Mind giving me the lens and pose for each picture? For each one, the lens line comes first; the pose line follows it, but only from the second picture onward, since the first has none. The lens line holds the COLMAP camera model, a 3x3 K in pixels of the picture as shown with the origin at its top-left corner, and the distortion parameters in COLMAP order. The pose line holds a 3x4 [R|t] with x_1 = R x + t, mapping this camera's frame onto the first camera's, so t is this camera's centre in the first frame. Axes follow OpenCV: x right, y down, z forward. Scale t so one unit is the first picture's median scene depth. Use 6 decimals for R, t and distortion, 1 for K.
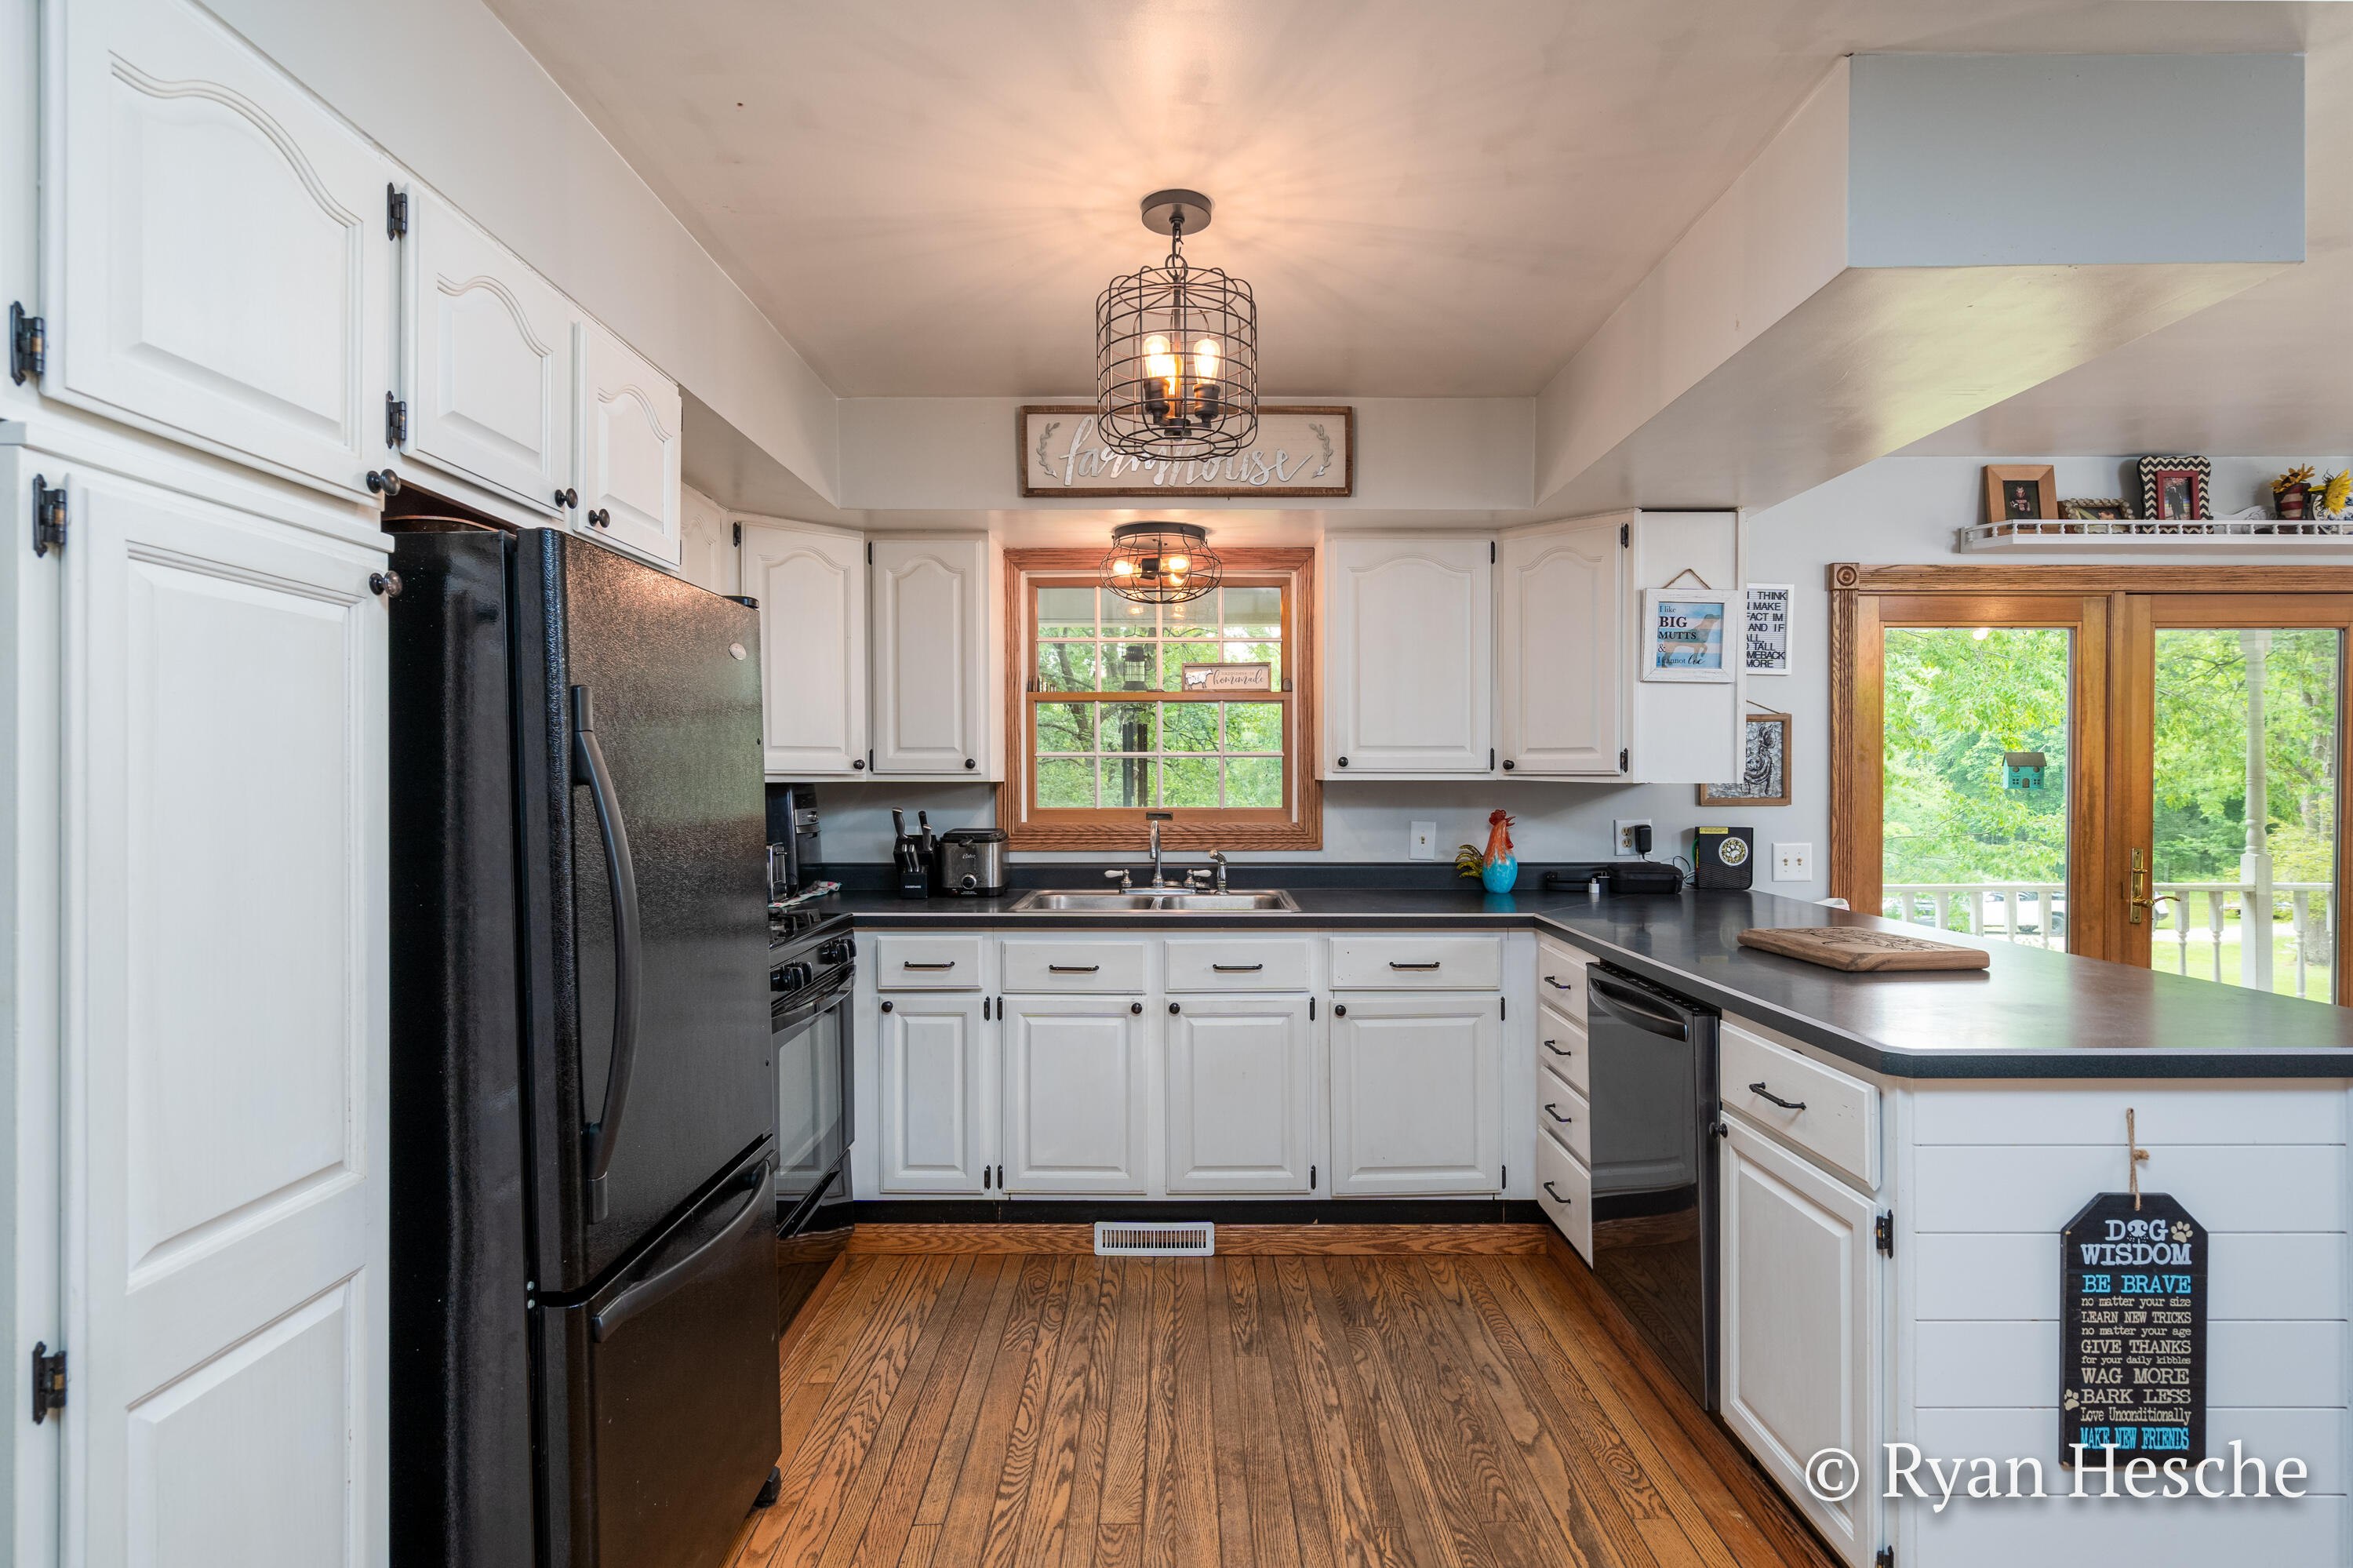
lens RADIAL K [[1152.4, 0, 1175.6], [0, 1152.4, 796.6], [0, 0, 1]] dist [0.000326, 0.000970]
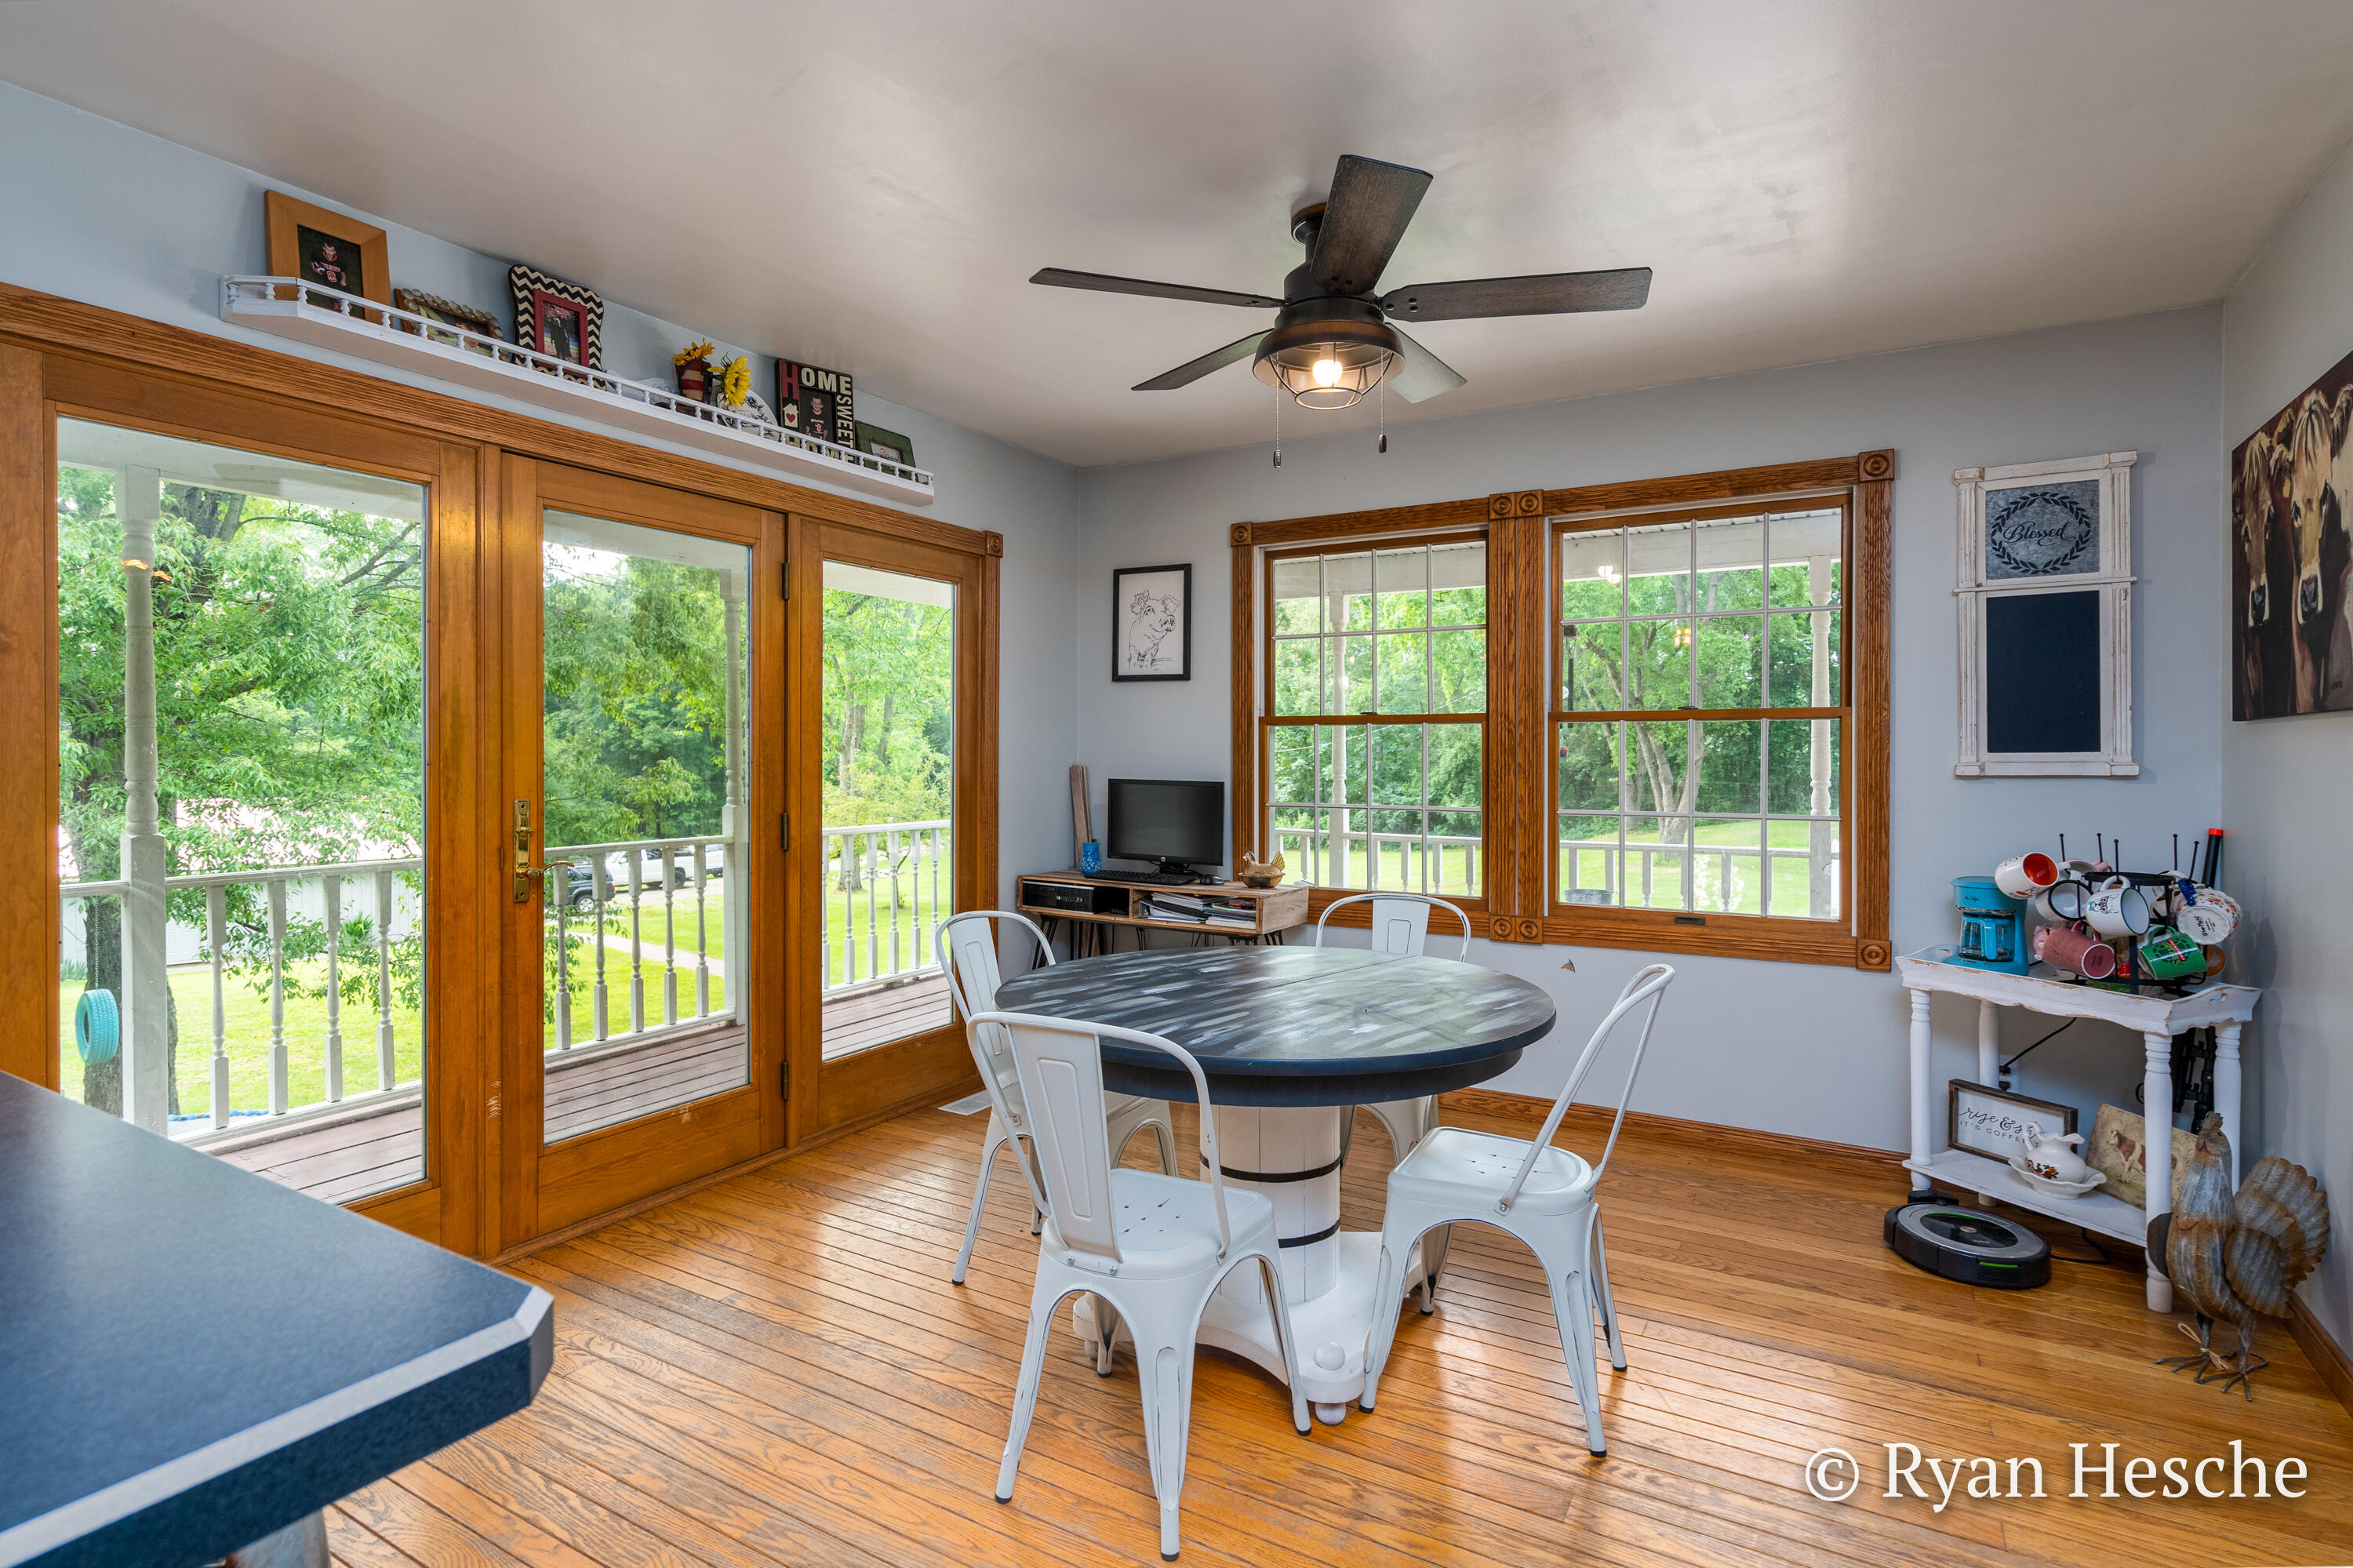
lens RADIAL K [[1158.3, 0, 1191.3], [0, 1158.3, 754.5], [0, 0, 1]] dist [0.000702, 0.000140]
pose [[0.499740, -0.002958, 0.866170, 0.414697], [0.011153, 0.999933, -0.003020, 0.023544], [-0.866103, 0.011170, 0.499740, 0.265527]]
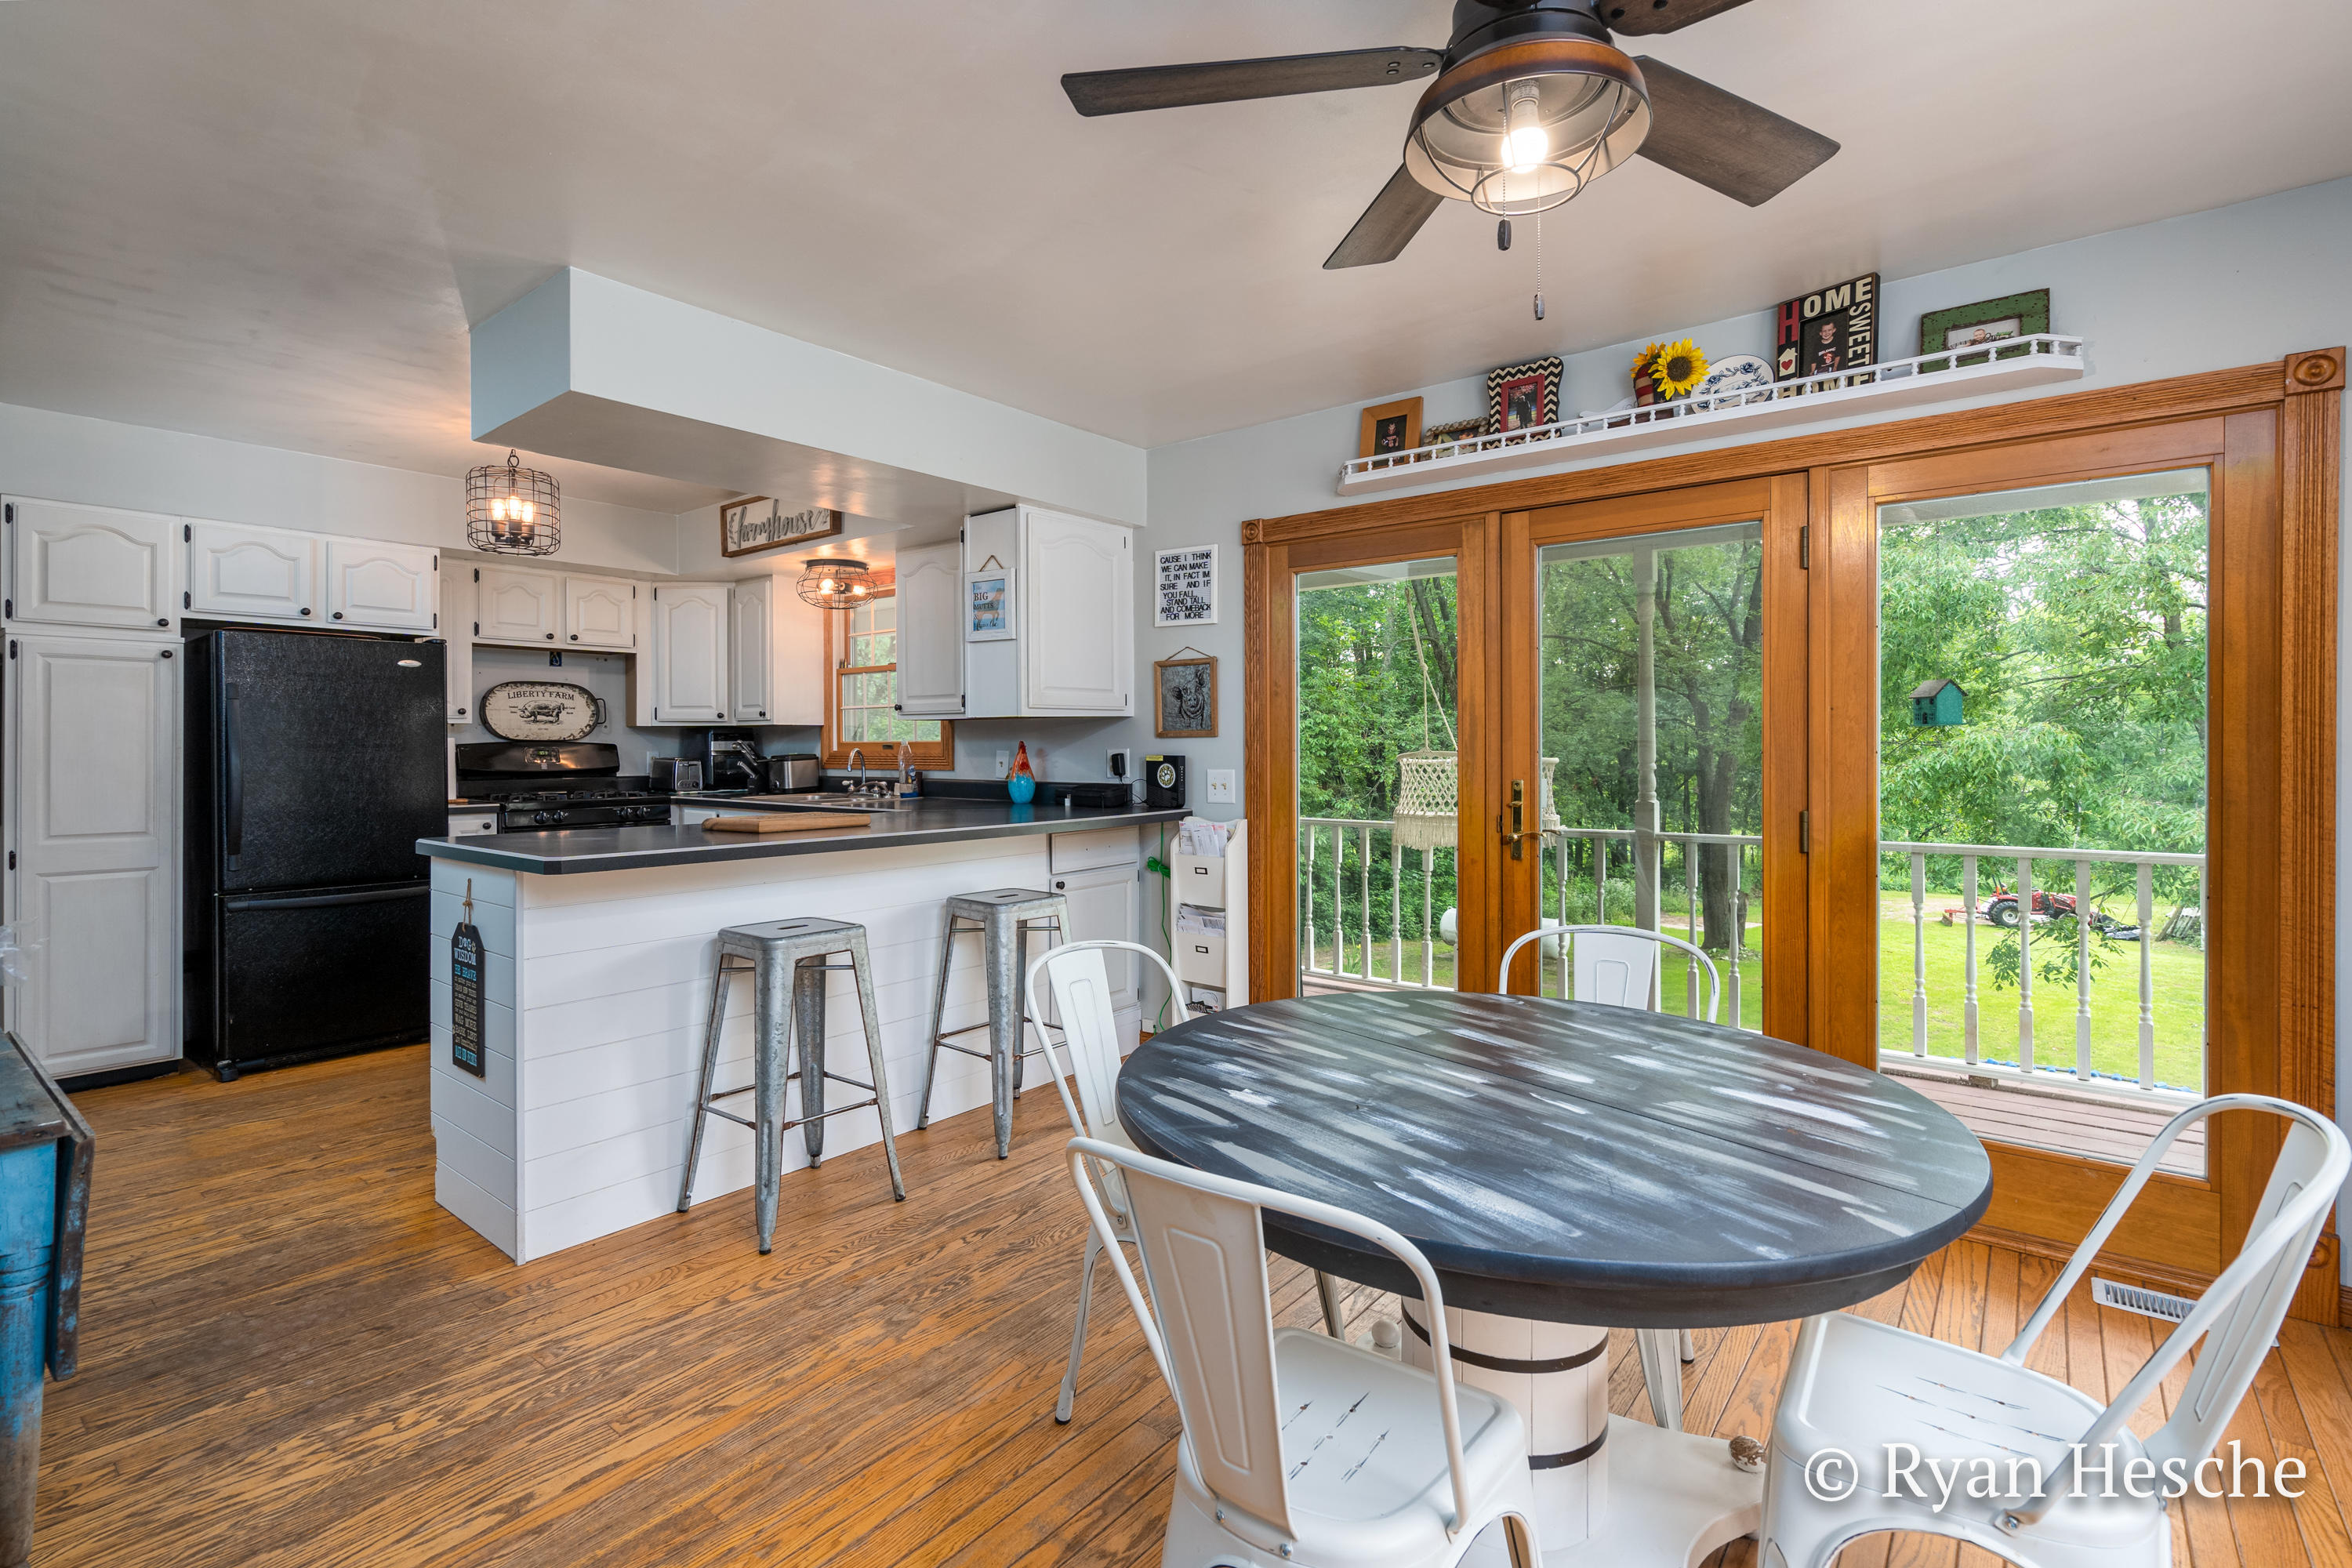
lens RADIAL K [[1093.0, 0, 1184.0], [0, 1093.0, 753.2], [0, 0, 1]] dist [0.010046, 0.000230]
pose [[0.782602, 0.002101, -0.622519, 1.200334], [-0.006621, 0.999966, -0.004950, 0.029907], [0.622487, 0.007996, 0.782589, 0.130415]]
